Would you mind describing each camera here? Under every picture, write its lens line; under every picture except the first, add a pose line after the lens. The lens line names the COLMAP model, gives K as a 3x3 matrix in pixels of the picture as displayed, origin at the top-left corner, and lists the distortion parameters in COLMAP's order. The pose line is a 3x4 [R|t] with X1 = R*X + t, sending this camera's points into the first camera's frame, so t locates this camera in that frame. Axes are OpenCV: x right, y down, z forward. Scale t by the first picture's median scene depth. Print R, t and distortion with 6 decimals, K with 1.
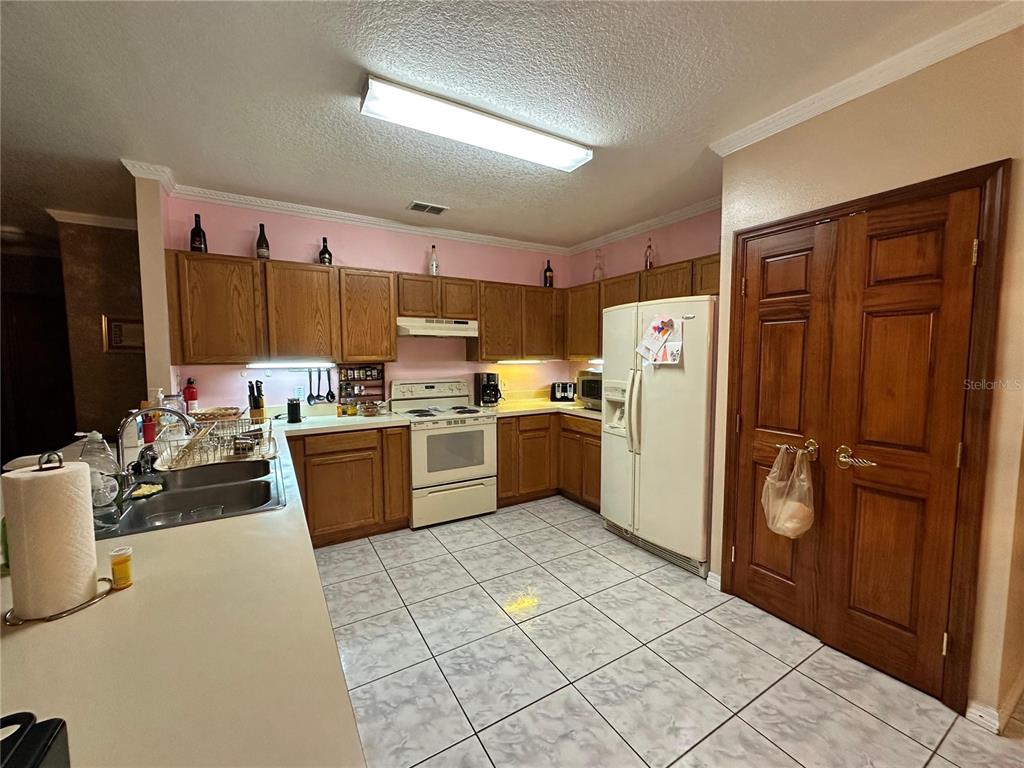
lens RADIAL K [[409.6, 0, 514.3], [0, 409.6, 383.5], [0, 0, 1]] dist [-0.002739, 0.000987]
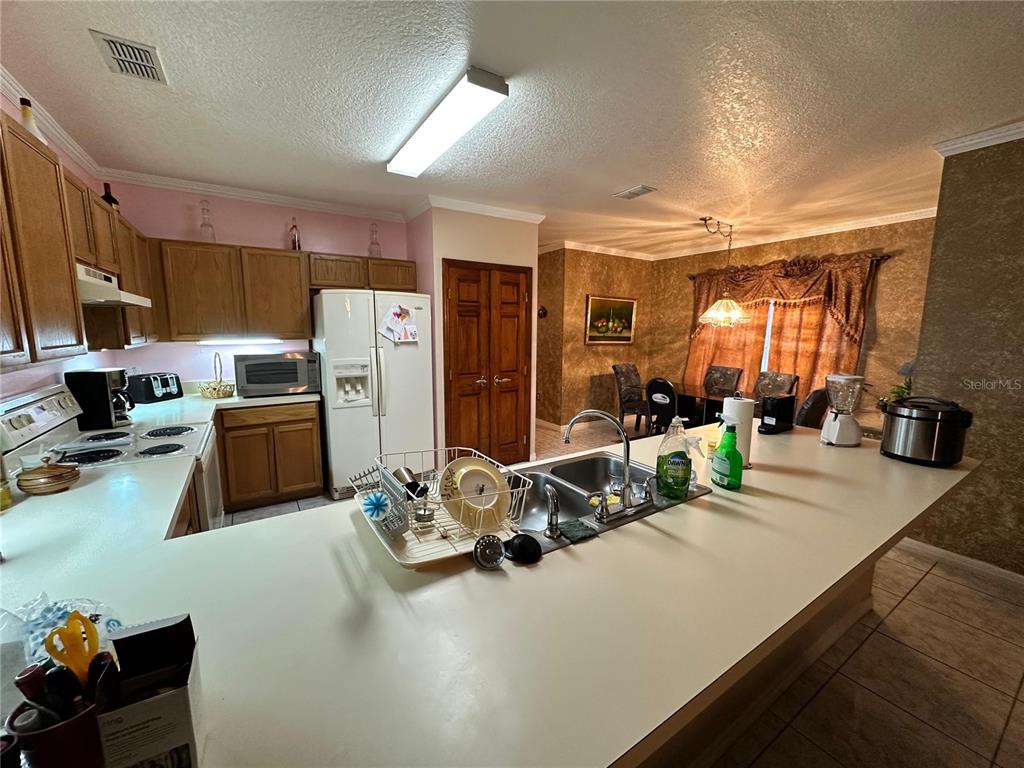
lens RADIAL K [[409.6, 0, 512.4], [0, 409.6, 385.7], [0, 0, 1]] dist [-0.002739, 0.000987]
pose [[-0.032941, -0.140642, 0.989512, -0.849720], [0.063972, 0.987723, 0.142518, -0.062485], [-0.997408, 0.067995, -0.023540, 0.586618]]
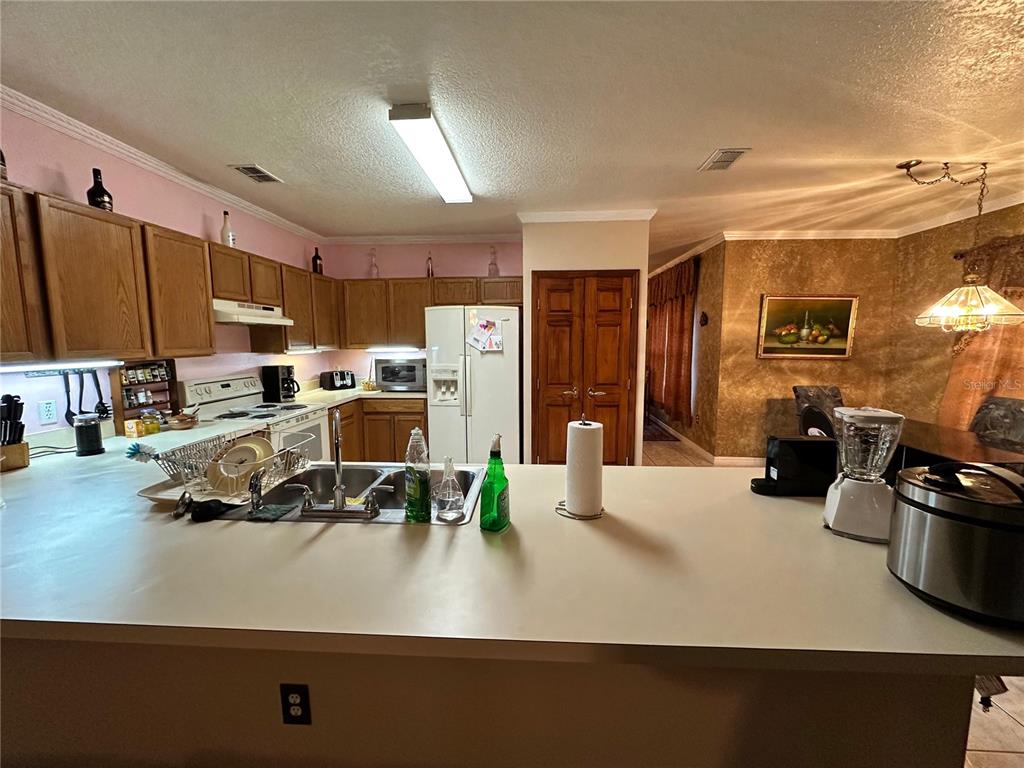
lens RADIAL K [[409.6, 0, 512.2], [0, 409.6, 386.5], [0, 0, 1]] dist [-0.002739, 0.000987]
pose [[0.563377, -0.093864, 0.820851, -0.689695], [0.060365, 0.995547, 0.072410, -0.017663], [-0.823992, 0.008756, 0.566534, 0.086205]]
